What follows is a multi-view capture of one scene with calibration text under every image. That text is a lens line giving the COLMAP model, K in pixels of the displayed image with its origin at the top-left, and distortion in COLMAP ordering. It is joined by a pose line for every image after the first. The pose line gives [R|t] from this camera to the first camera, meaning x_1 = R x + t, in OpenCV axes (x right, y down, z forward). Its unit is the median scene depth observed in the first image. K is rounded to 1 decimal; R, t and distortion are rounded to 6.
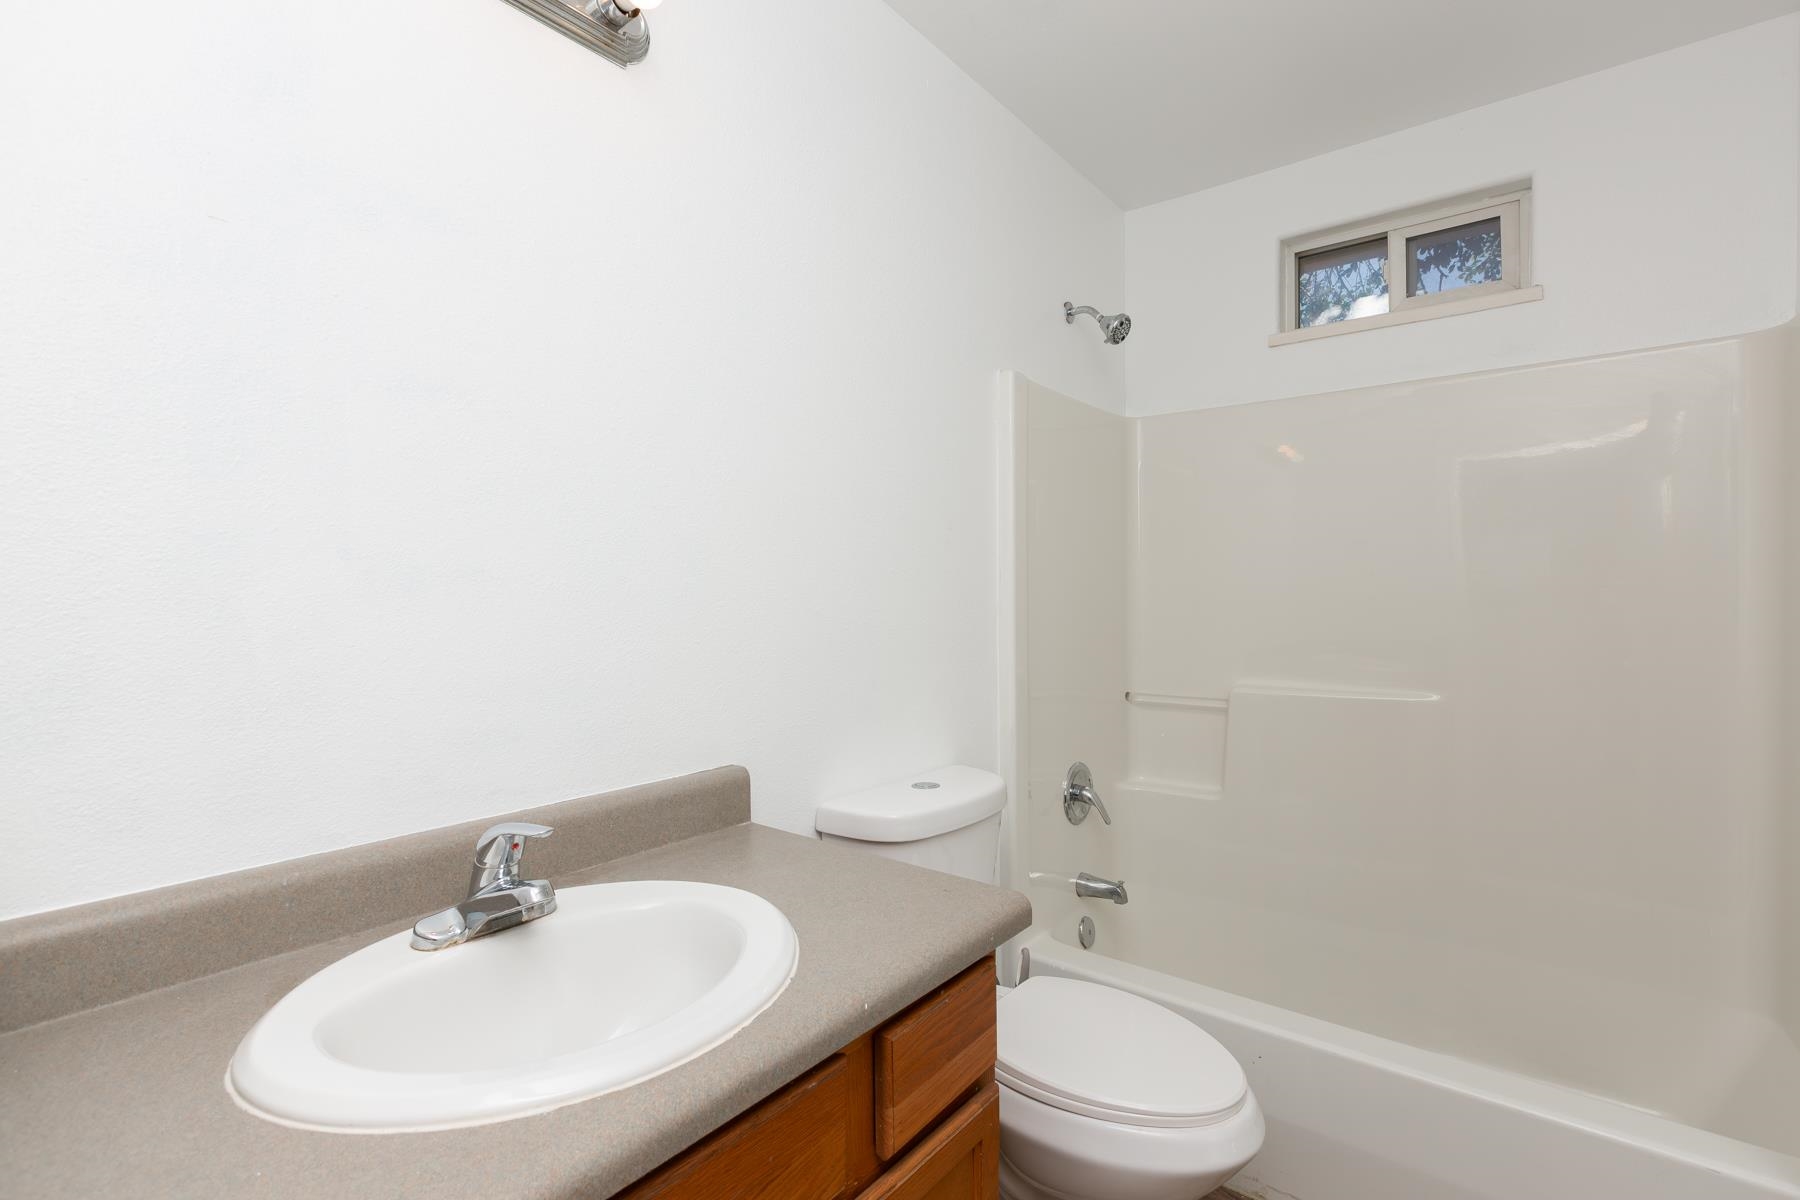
lens RADIAL K [[817.1, 0, 905.7], [0, 817.1, 603.4], [0, 0, 1]] dist [0.005711, -0.002949]
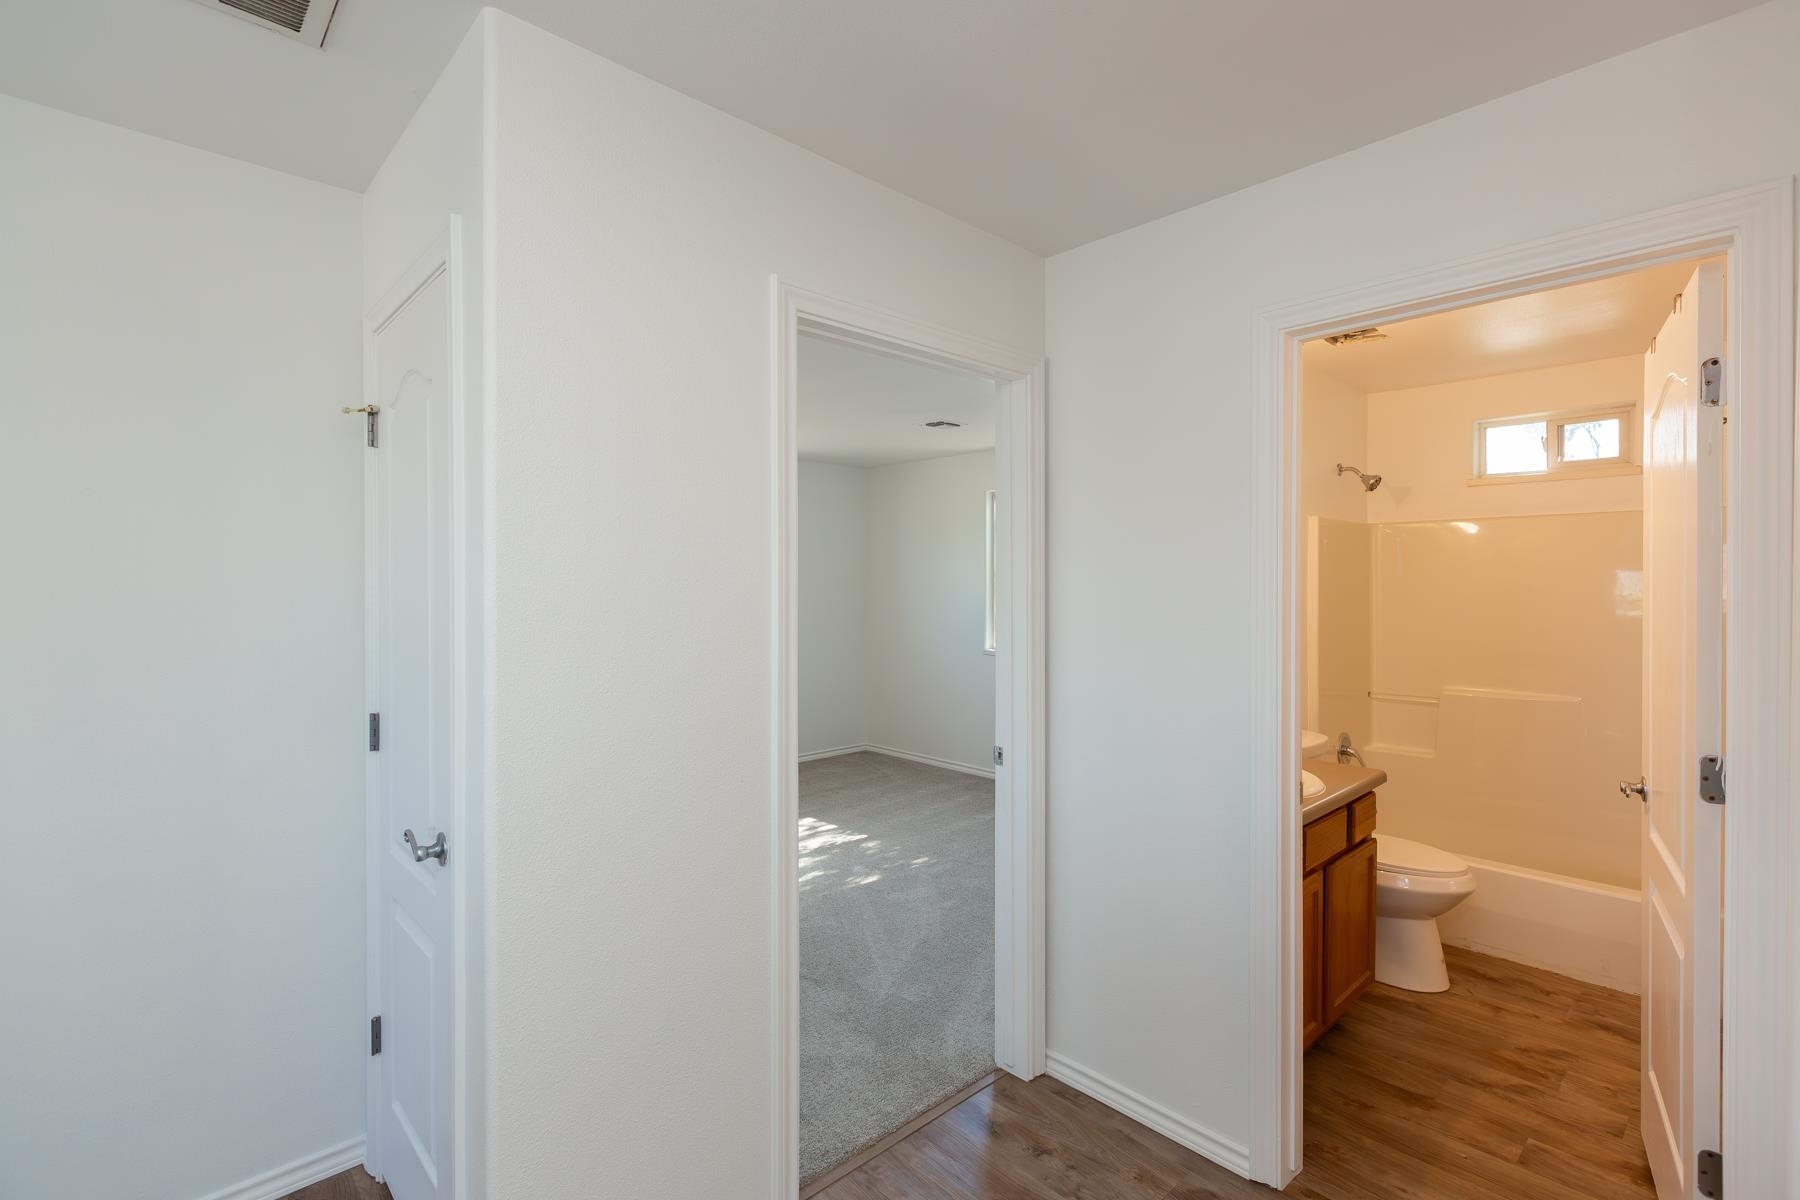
lens RADIAL K [[817.1, 0, 894.1], [0, 817.1, 589.9], [0, 0, 1]] dist [0.005711, -0.002949]
pose [[0.987861, 0.005084, -0.155260, -0.462708], [-0.005007, 0.999987, 0.000889, -0.102376], [0.155262, -0.000101, 0.987873, -0.852729]]
